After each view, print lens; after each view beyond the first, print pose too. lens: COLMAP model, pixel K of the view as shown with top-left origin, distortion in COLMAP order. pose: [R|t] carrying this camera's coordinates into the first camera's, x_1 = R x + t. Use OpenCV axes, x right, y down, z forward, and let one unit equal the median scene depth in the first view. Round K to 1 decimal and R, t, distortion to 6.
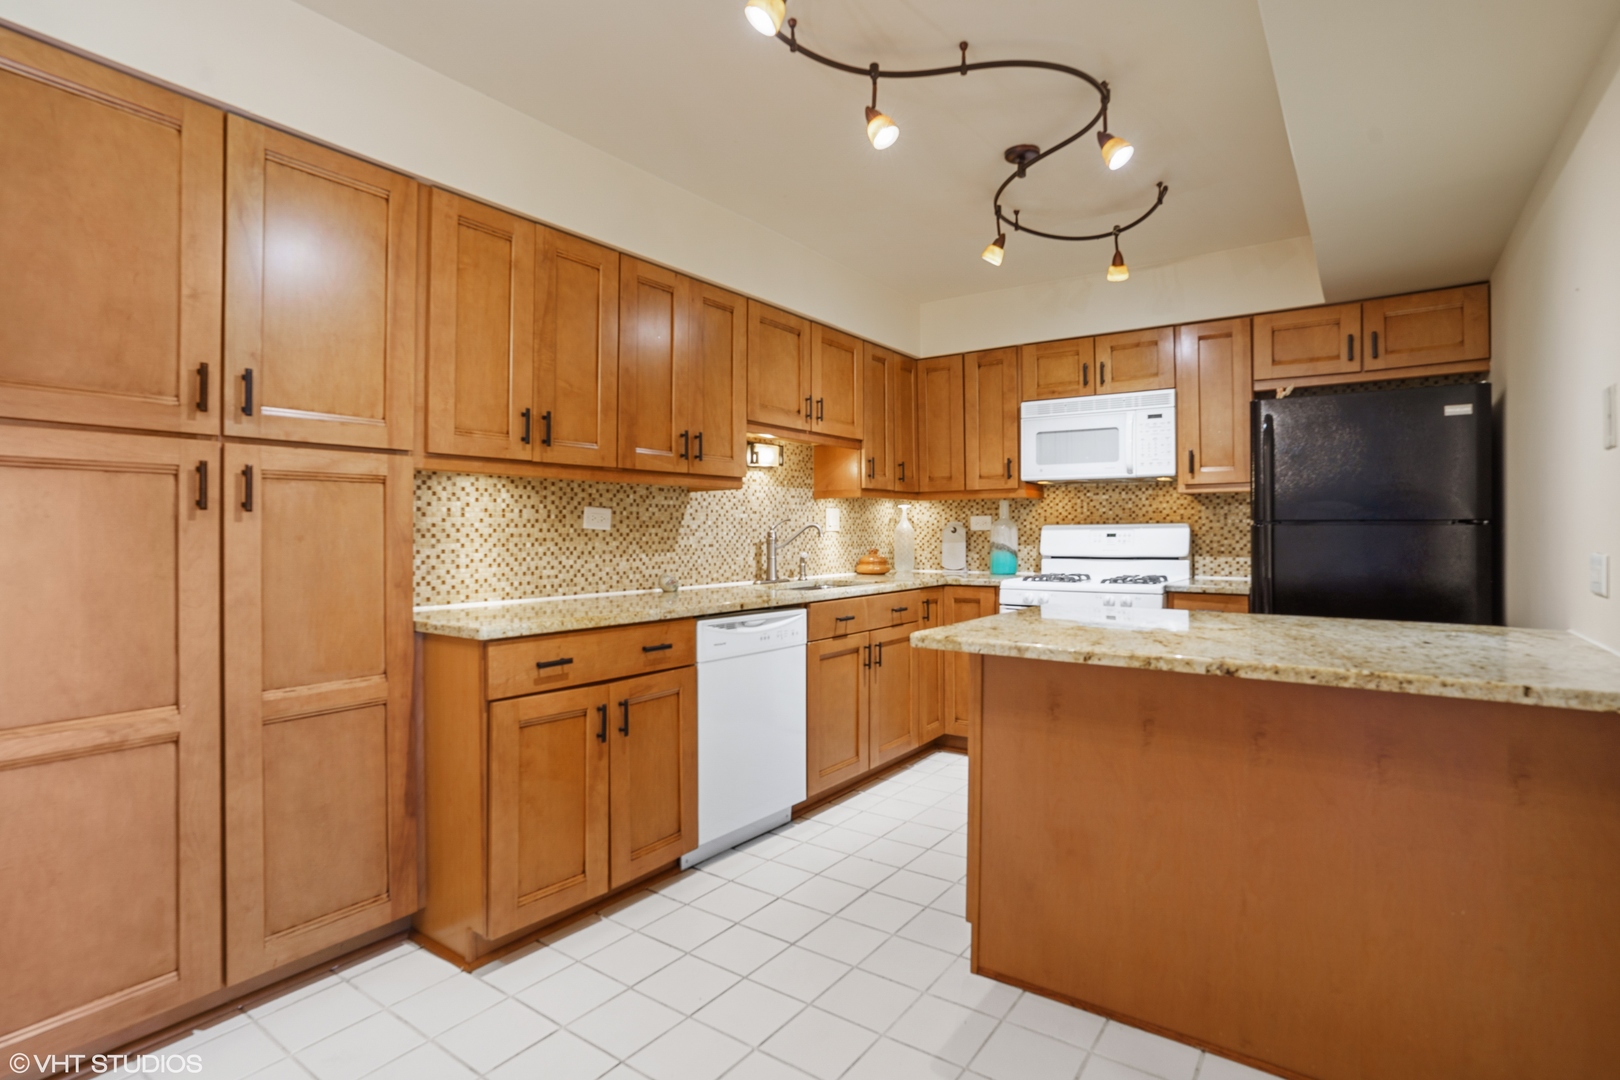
lens RADIAL K [[802.1, 0, 816.8], [0, 802.1, 526.8], [0, 0, 1]] dist [-0.073008, 0.048252]
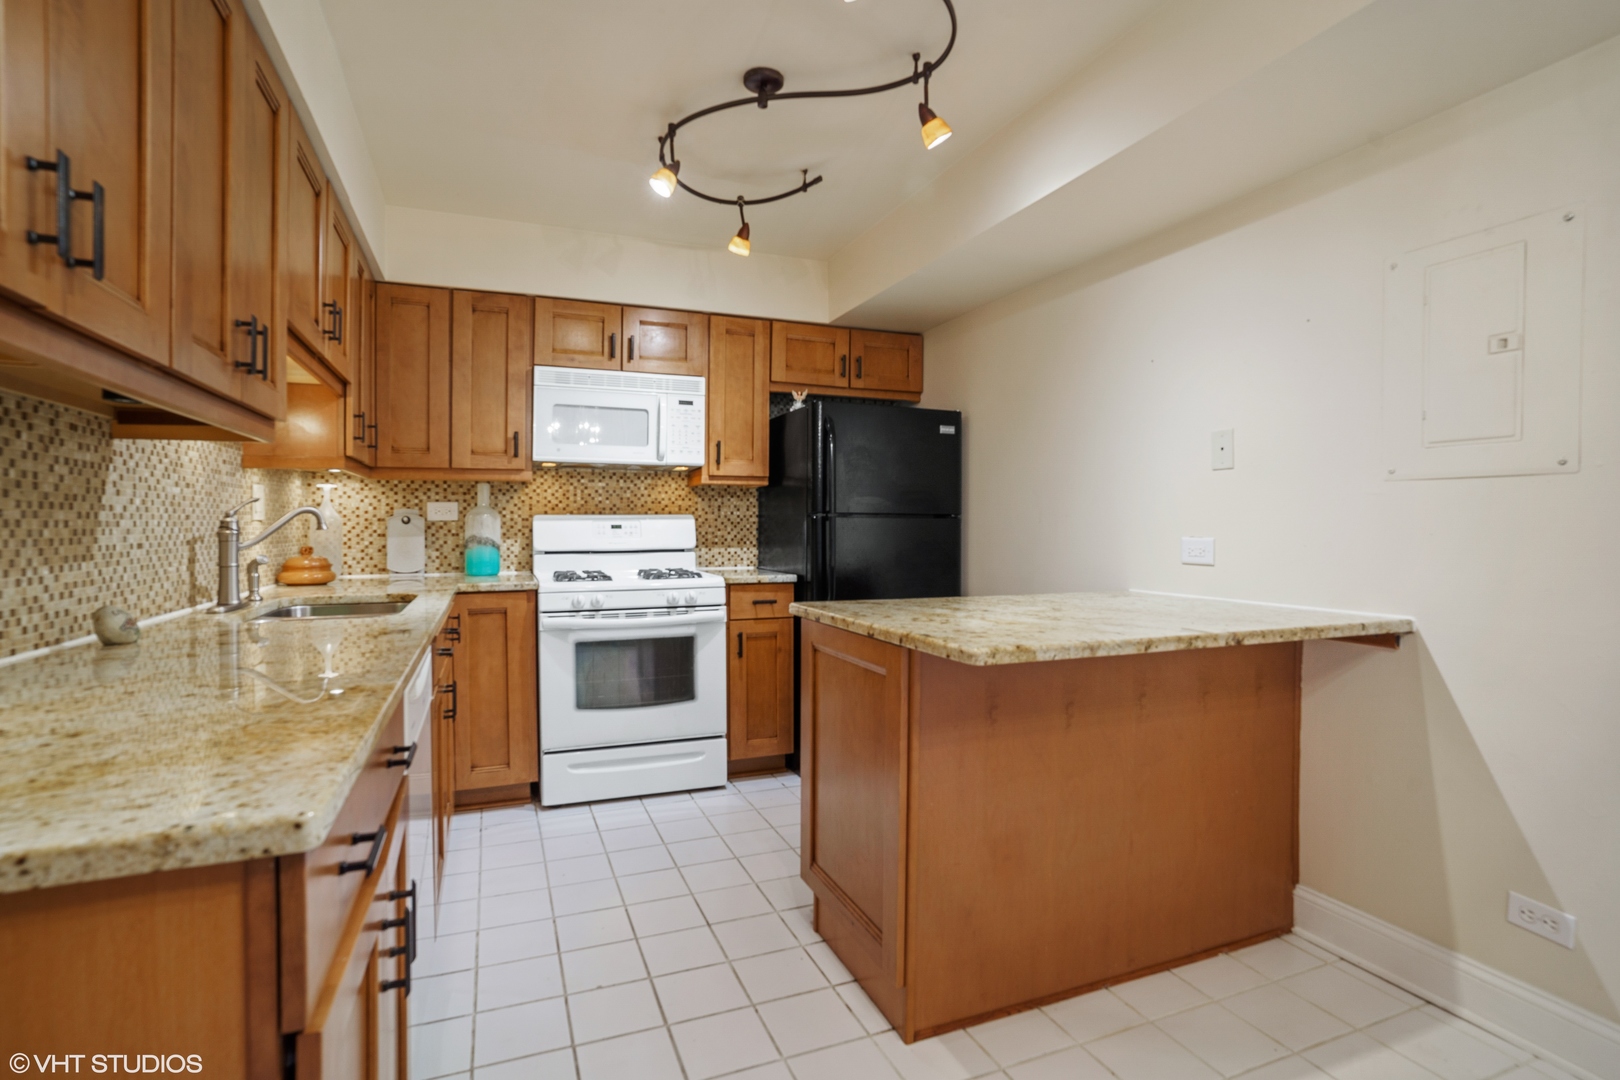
lens RADIAL K [[802.1, 0, 816.8], [0, 802.1, 526.8], [0, 0, 1]] dist [-0.073008, 0.048252]
pose [[0.538329, 0.000322, 0.842735, -0.347114], [-0.007386, 0.999963, 0.004336, 0.006179], [-0.842702, -0.008558, 0.538312, 0.391885]]
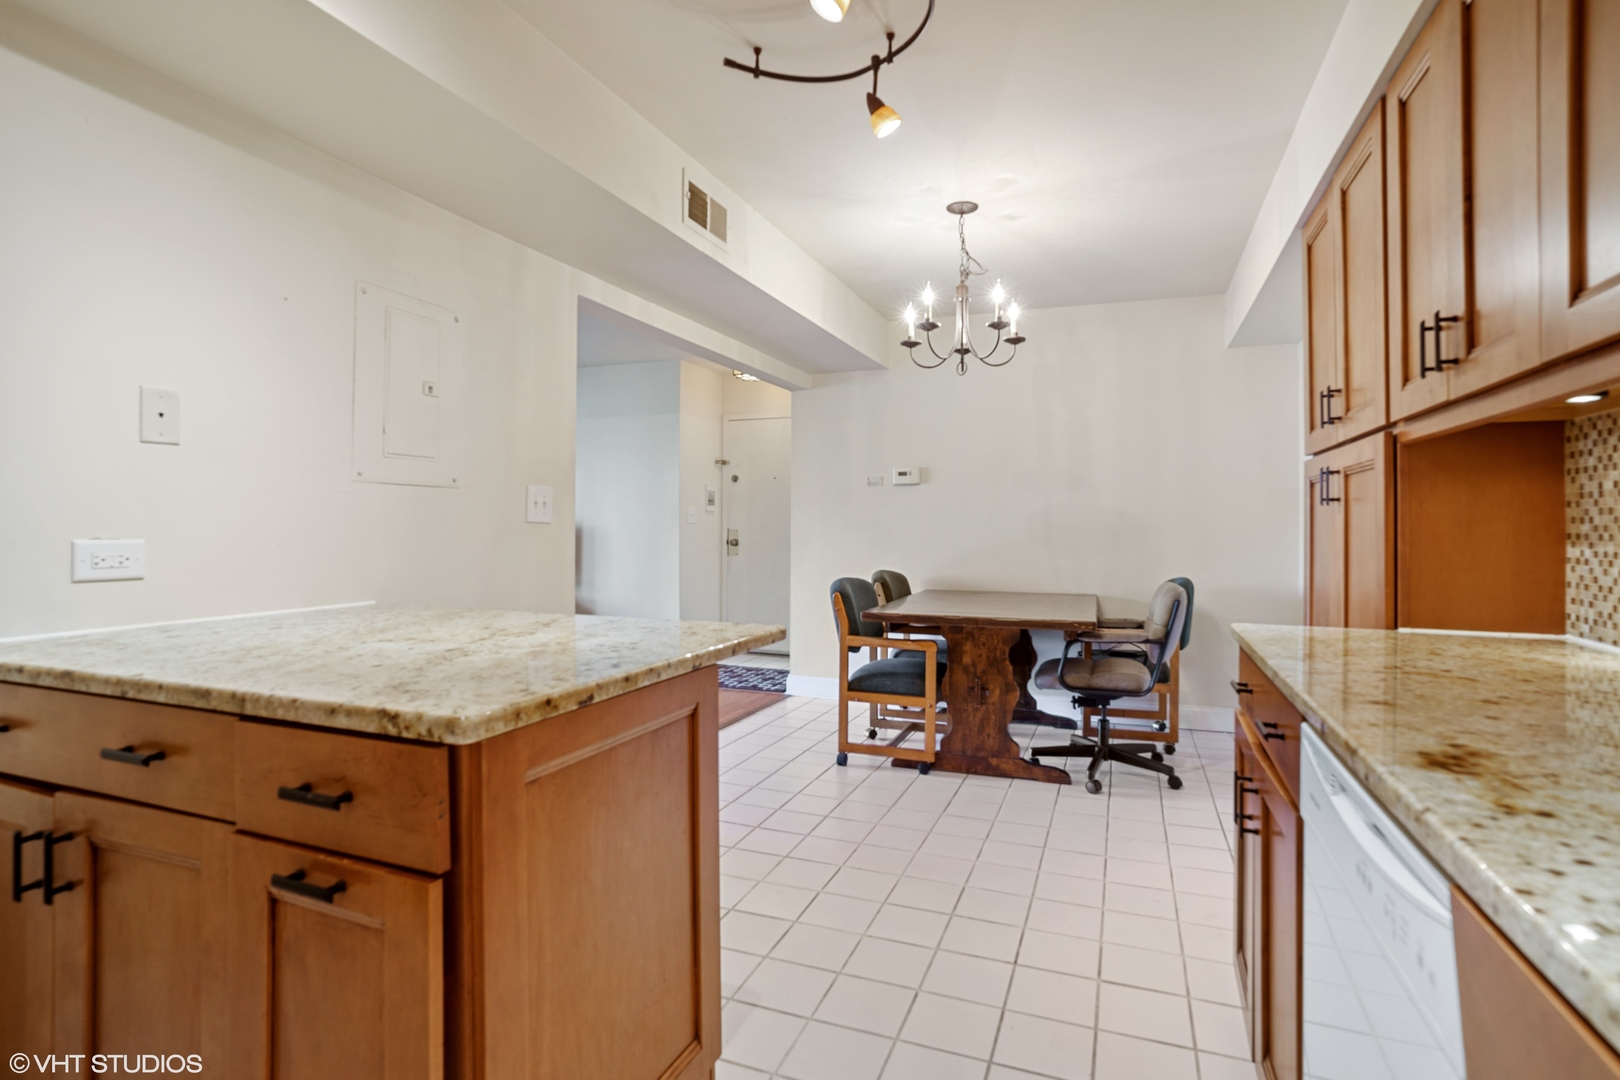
lens RADIAL K [[802.1, 0, 816.8], [0, 802.1, 526.8], [0, 0, 1]] dist [-0.073008, 0.048252]
pose [[-0.968929, -0.001119, -0.247335, 0.281830], [-0.001189, 0.999999, 0.000137, 0.008658], [0.247335, 0.000427, -0.968930, 1.221142]]
